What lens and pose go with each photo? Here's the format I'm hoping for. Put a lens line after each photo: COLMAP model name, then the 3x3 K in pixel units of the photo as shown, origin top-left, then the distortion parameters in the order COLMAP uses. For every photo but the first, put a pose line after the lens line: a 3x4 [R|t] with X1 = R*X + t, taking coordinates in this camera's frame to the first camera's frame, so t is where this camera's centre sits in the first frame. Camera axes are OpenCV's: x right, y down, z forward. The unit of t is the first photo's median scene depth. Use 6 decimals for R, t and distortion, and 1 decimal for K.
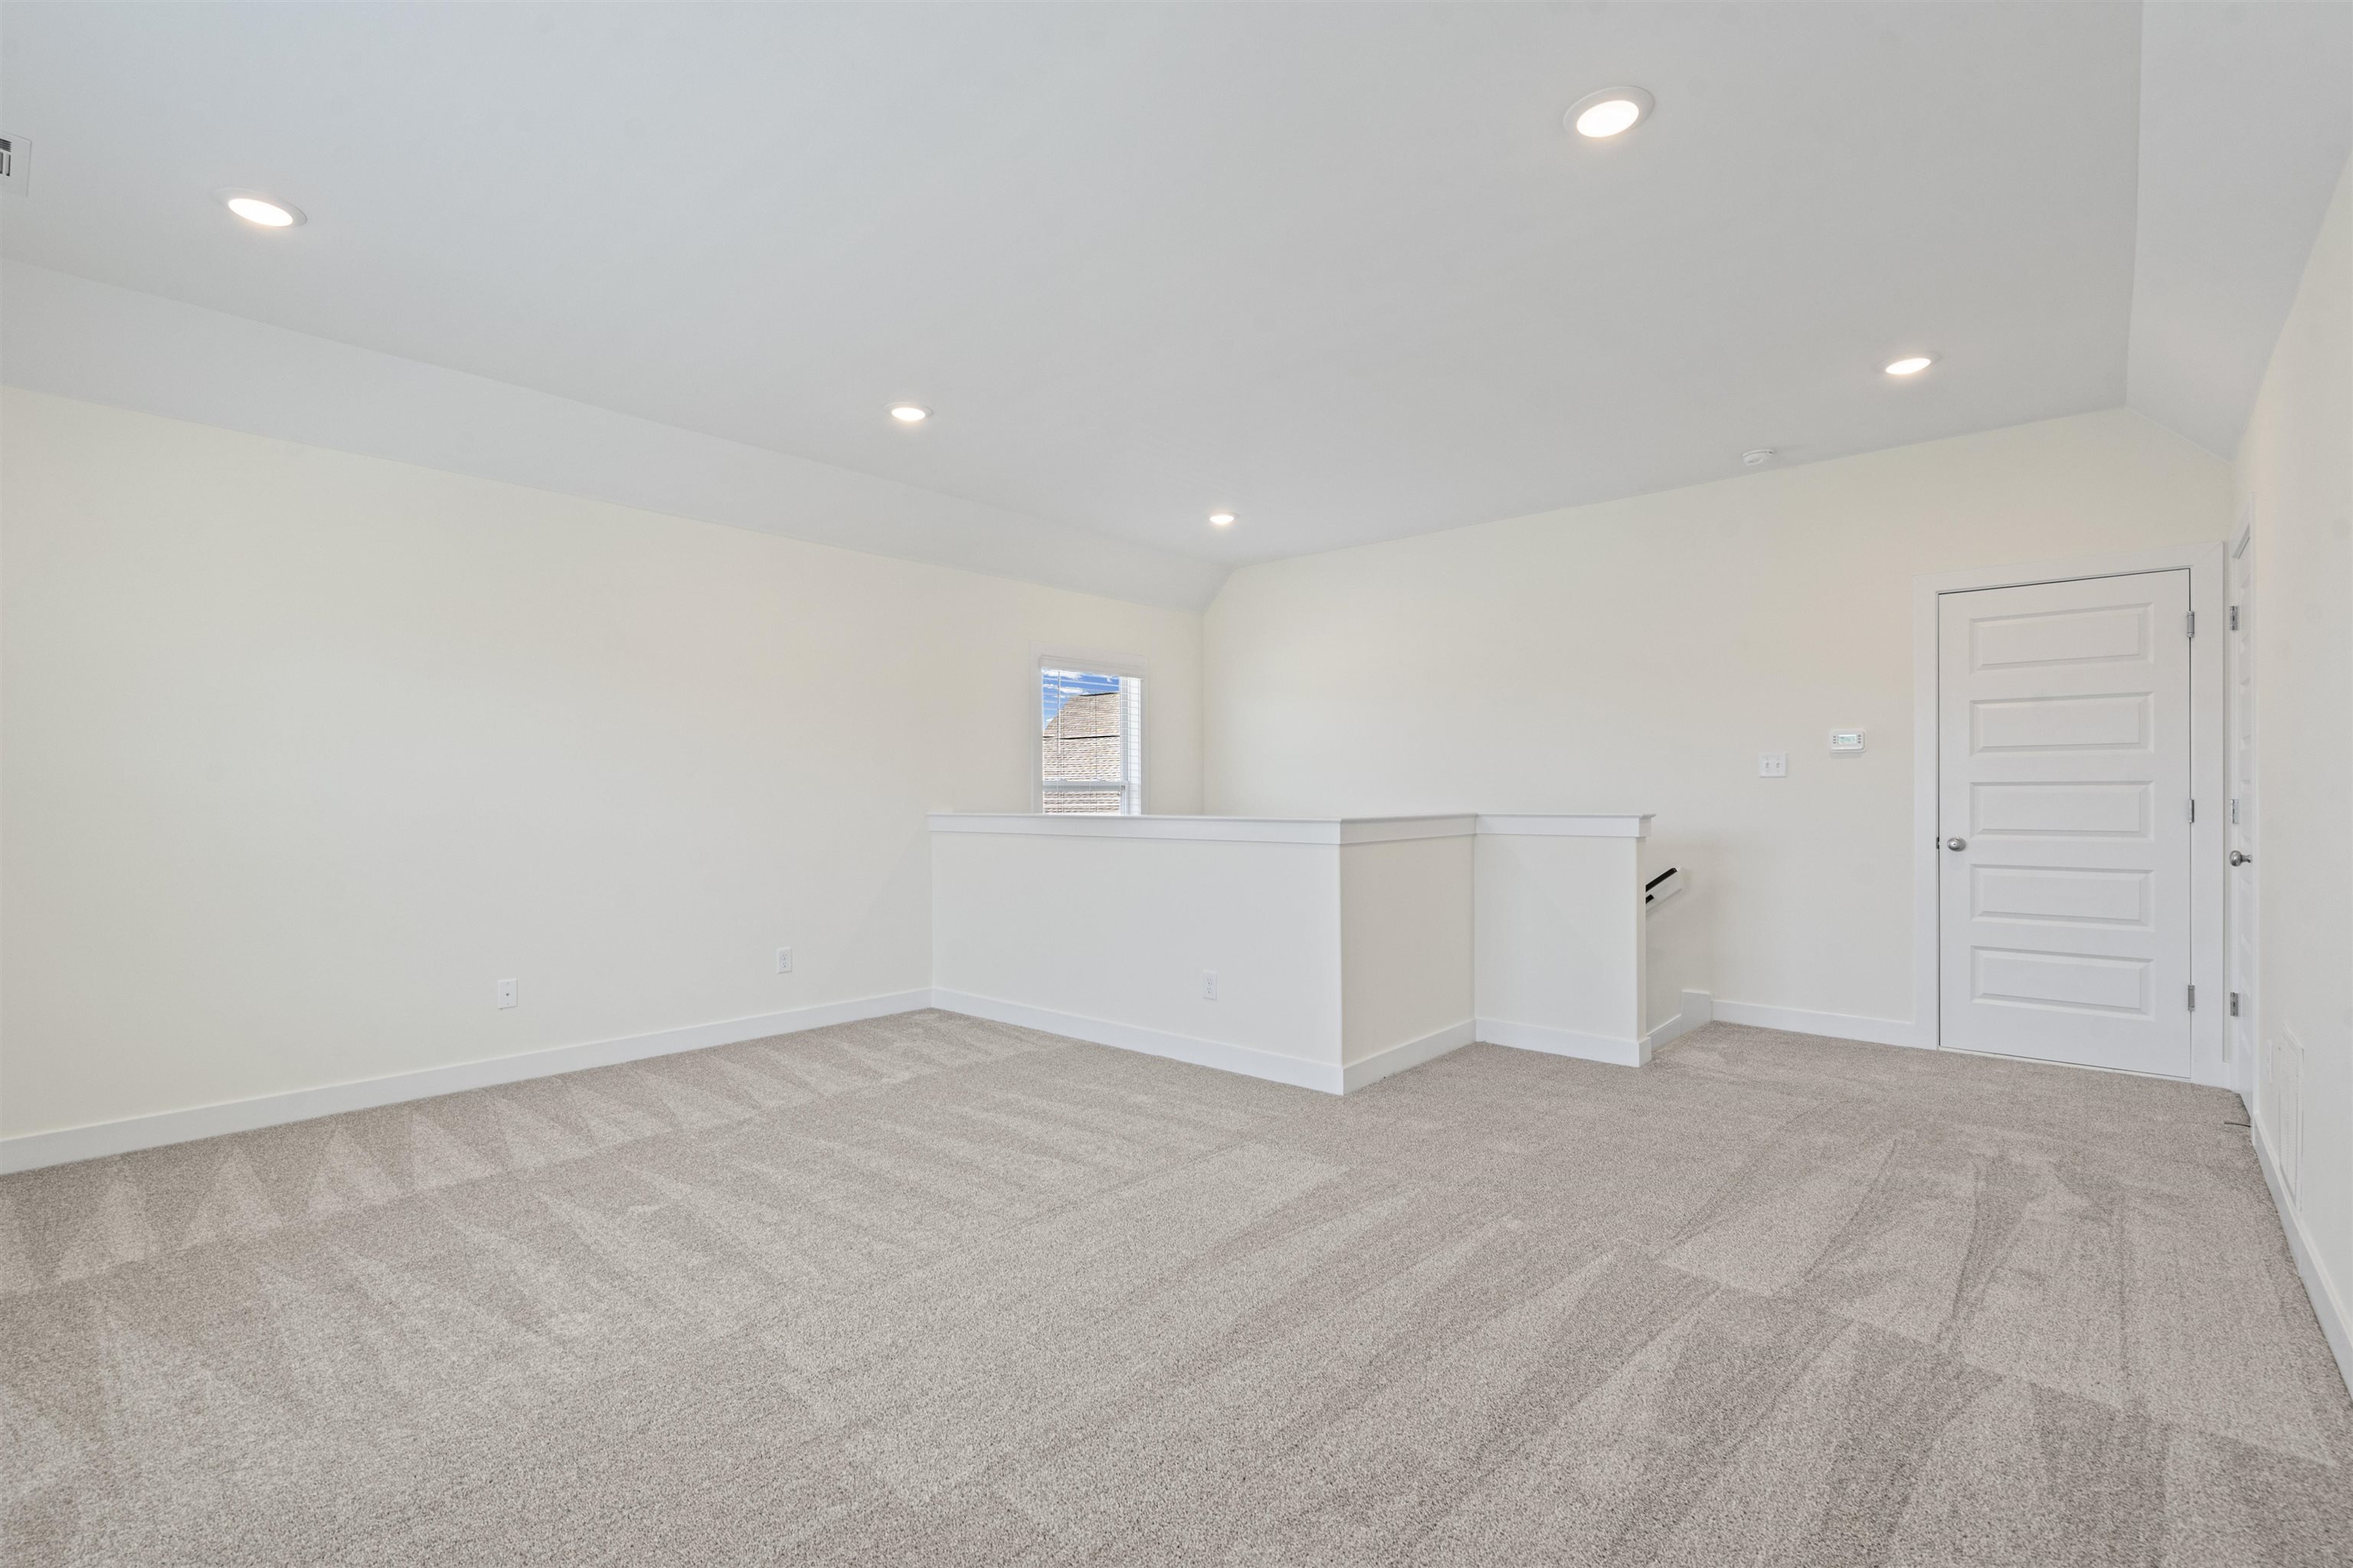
lens RADIAL K [[1085.6, 0, 1161.8], [0, 1085.6, 796.7], [0, 0, 1]] dist [0.001261, 0.000791]
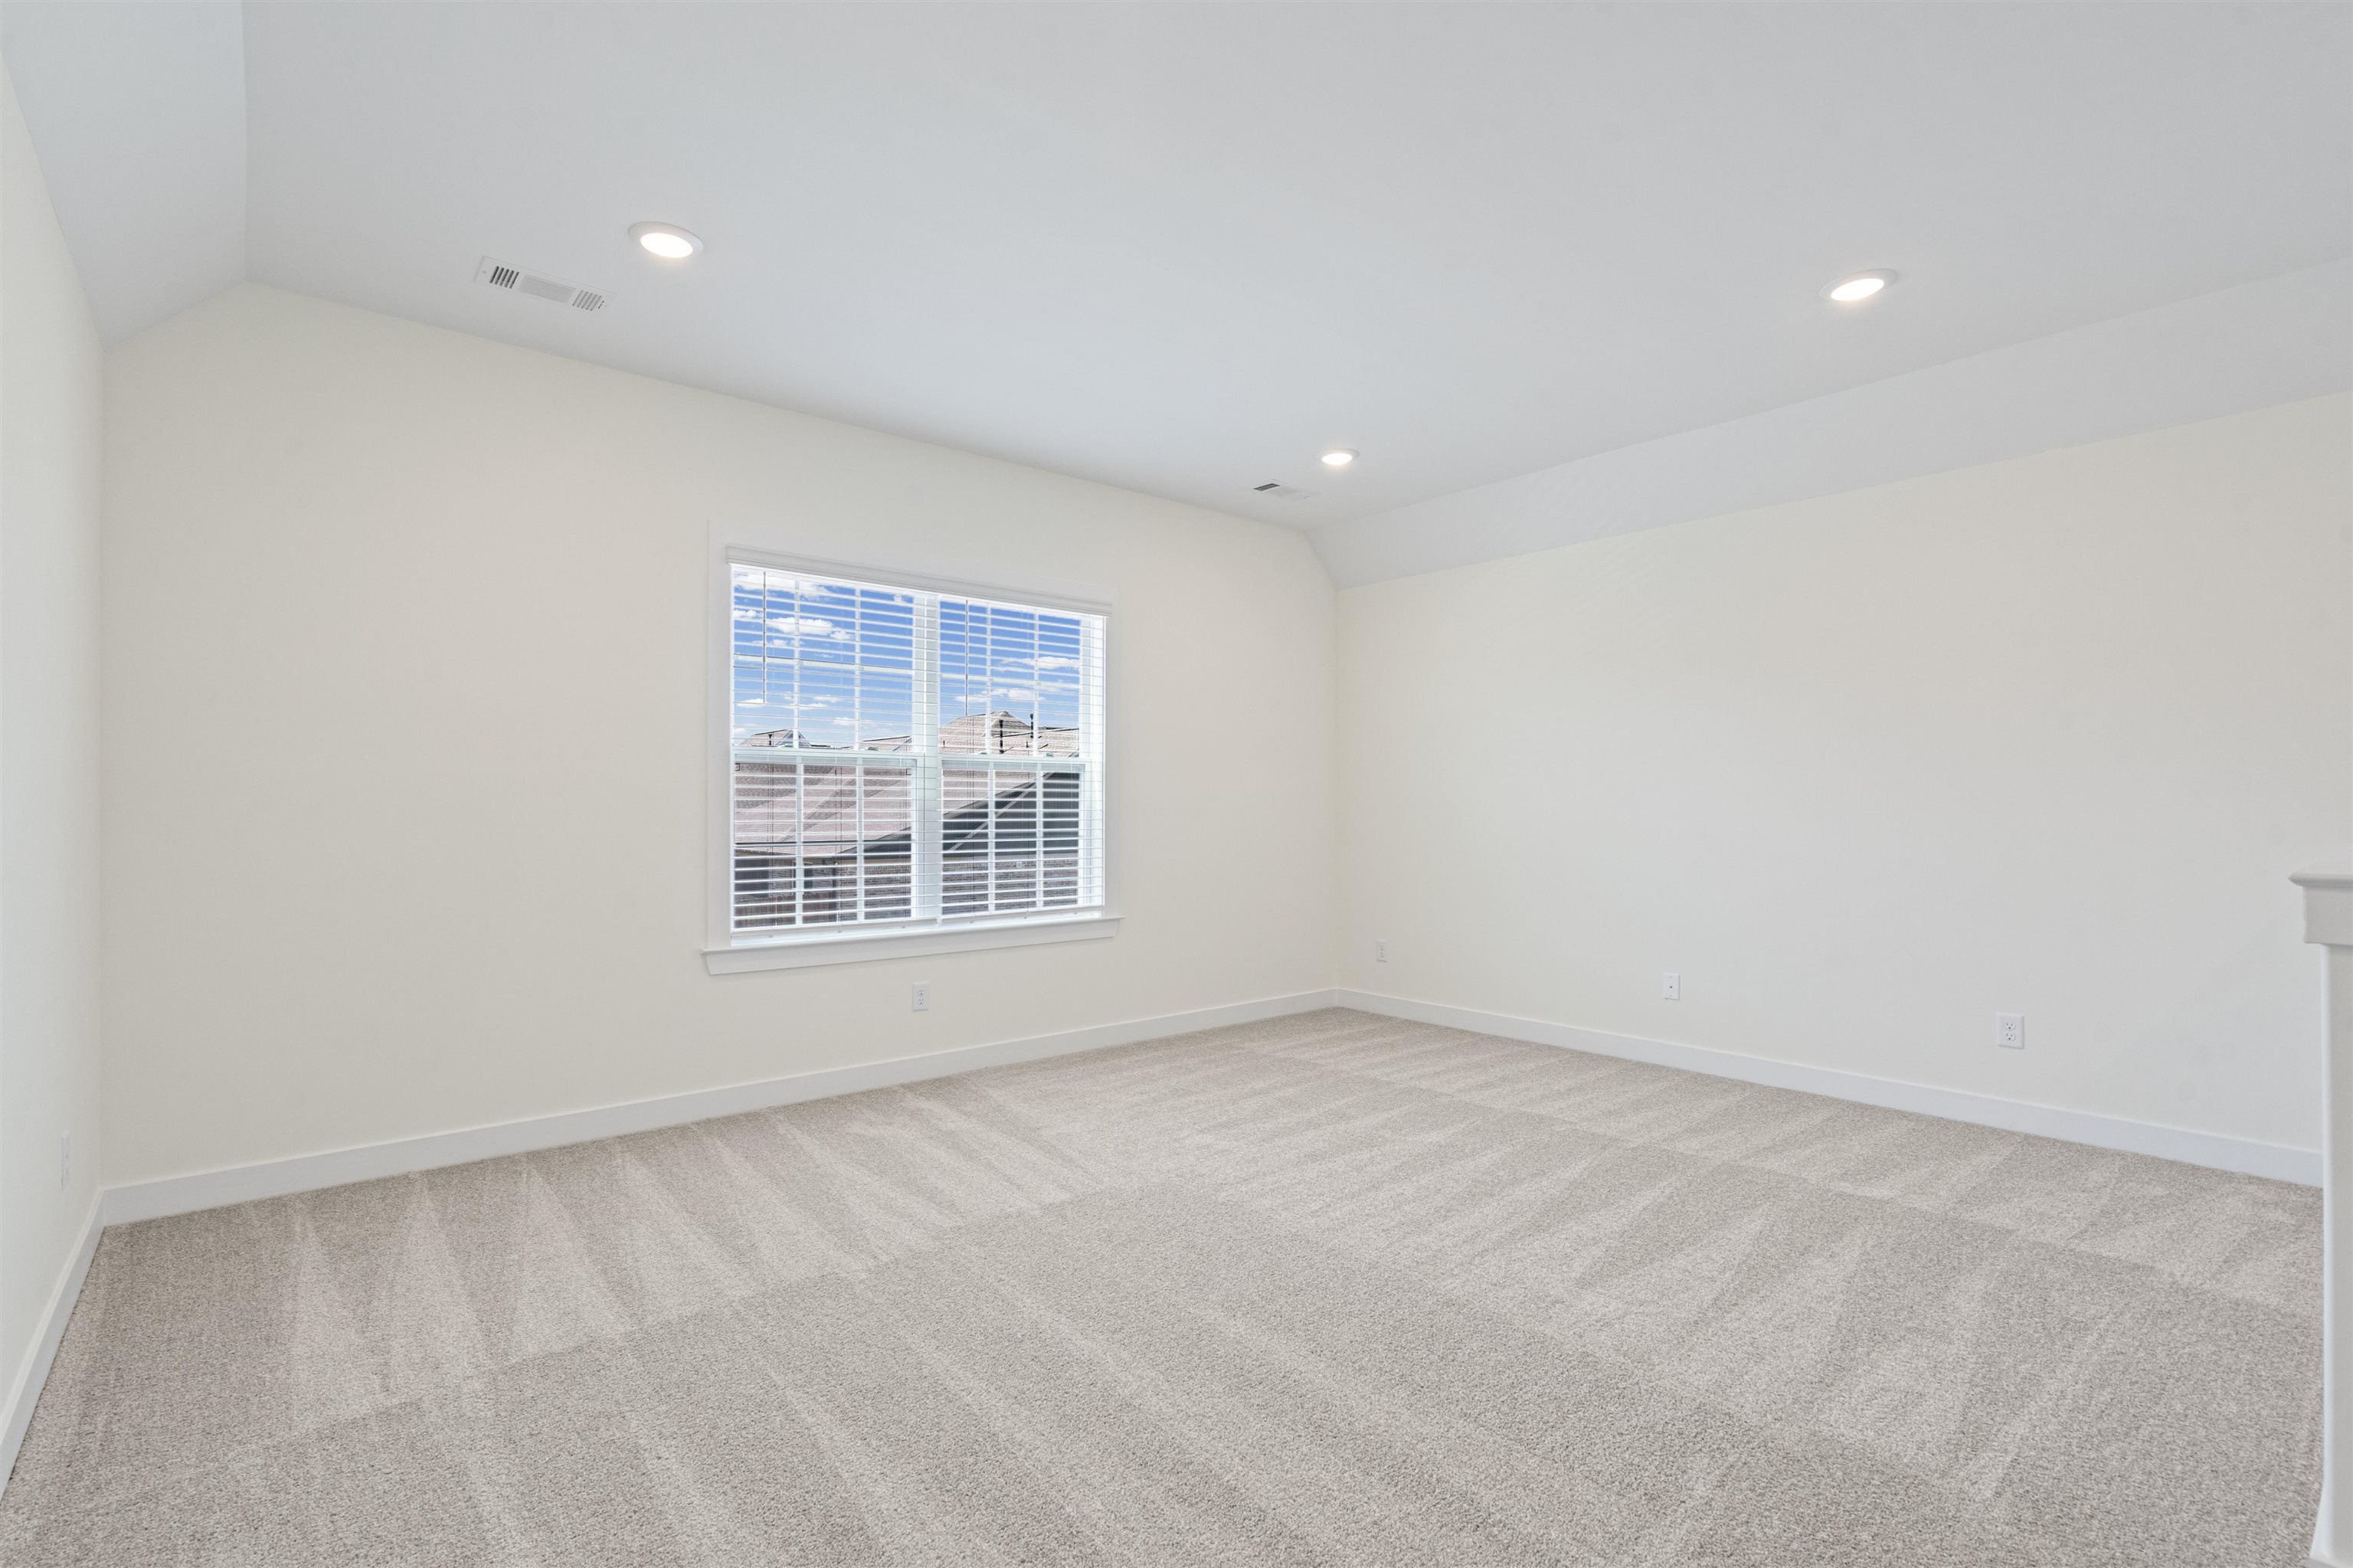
lens RADIAL K [[1085.6, 0, 1161.8], [0, 1085.6, 796.7], [0, 0, 1]] dist [0.001261, 0.000791]
pose [[-0.149184, -0.009648, -0.988762, 0.722032], [0.000020, 0.999952, -0.009760, -0.004508], [0.988809, -0.001476, -0.149177, 0.807519]]
